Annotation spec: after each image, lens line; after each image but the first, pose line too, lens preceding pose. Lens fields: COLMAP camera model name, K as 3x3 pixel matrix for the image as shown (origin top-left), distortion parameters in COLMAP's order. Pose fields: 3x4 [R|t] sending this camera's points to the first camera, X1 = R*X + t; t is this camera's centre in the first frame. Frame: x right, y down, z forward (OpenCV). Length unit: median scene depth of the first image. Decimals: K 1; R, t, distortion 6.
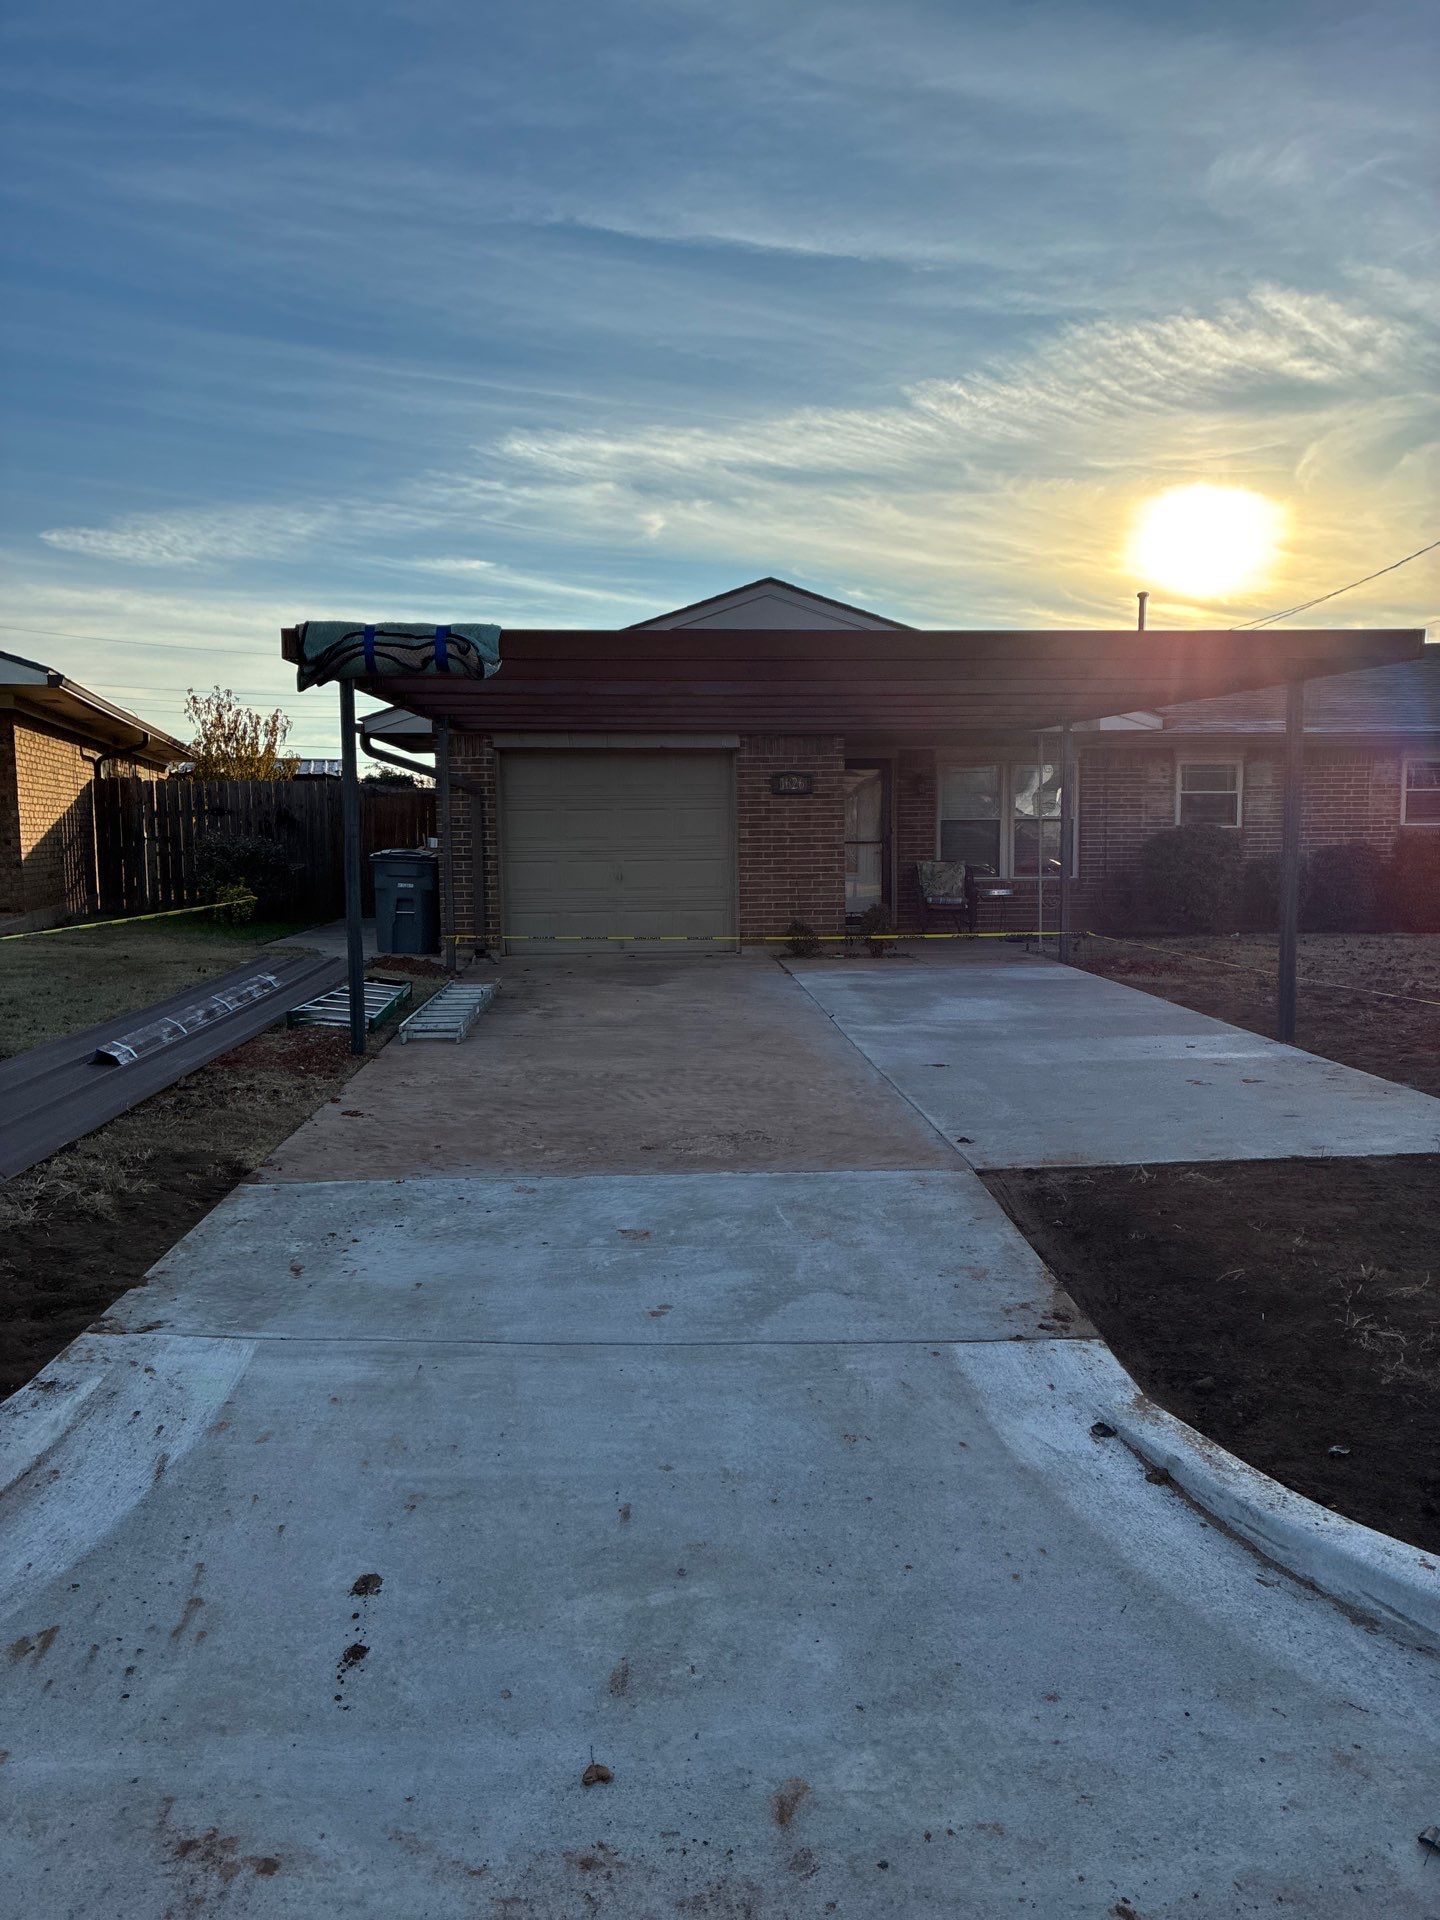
lens RADIAL K [[1513.2, 0, 720.0], [0, 1513.2, 960.0], [0, 0, 1]] dist [-0.003405, -0.010027]
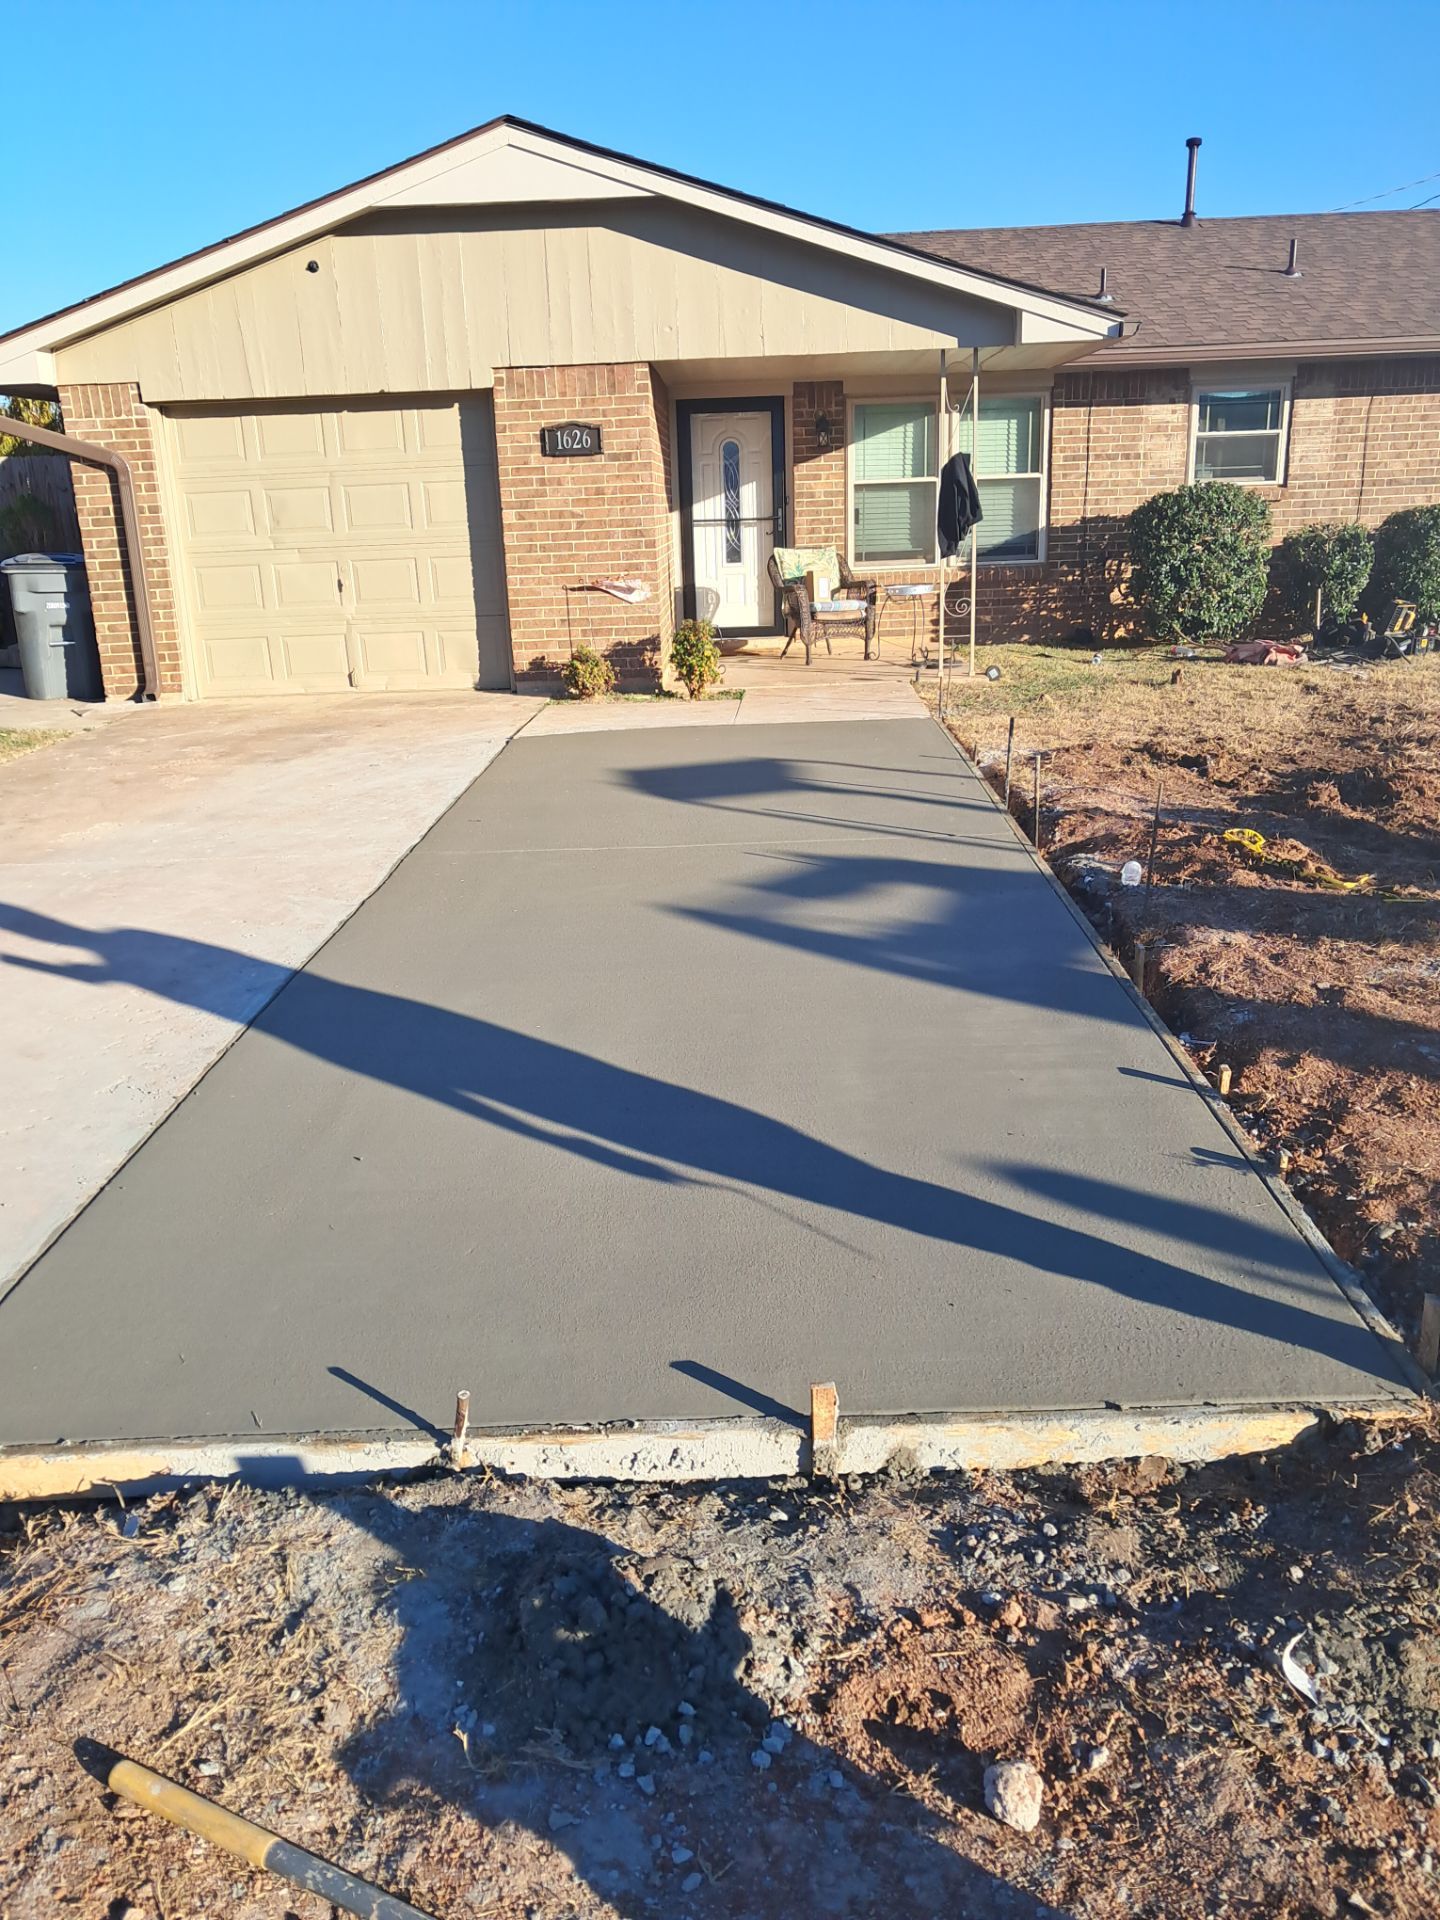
lens RADIAL K [[1513.2, 0, 720.0], [0, 1513.2, 960.0], [0, 0, 1]] dist [-0.003405, -0.010027]
pose [[0.997822, -0.007855, -0.065497, 0.155846], [0.021720, 0.976643, 0.213767, -0.031517], [0.062288, -0.214724, 0.974687, 0.286628]]
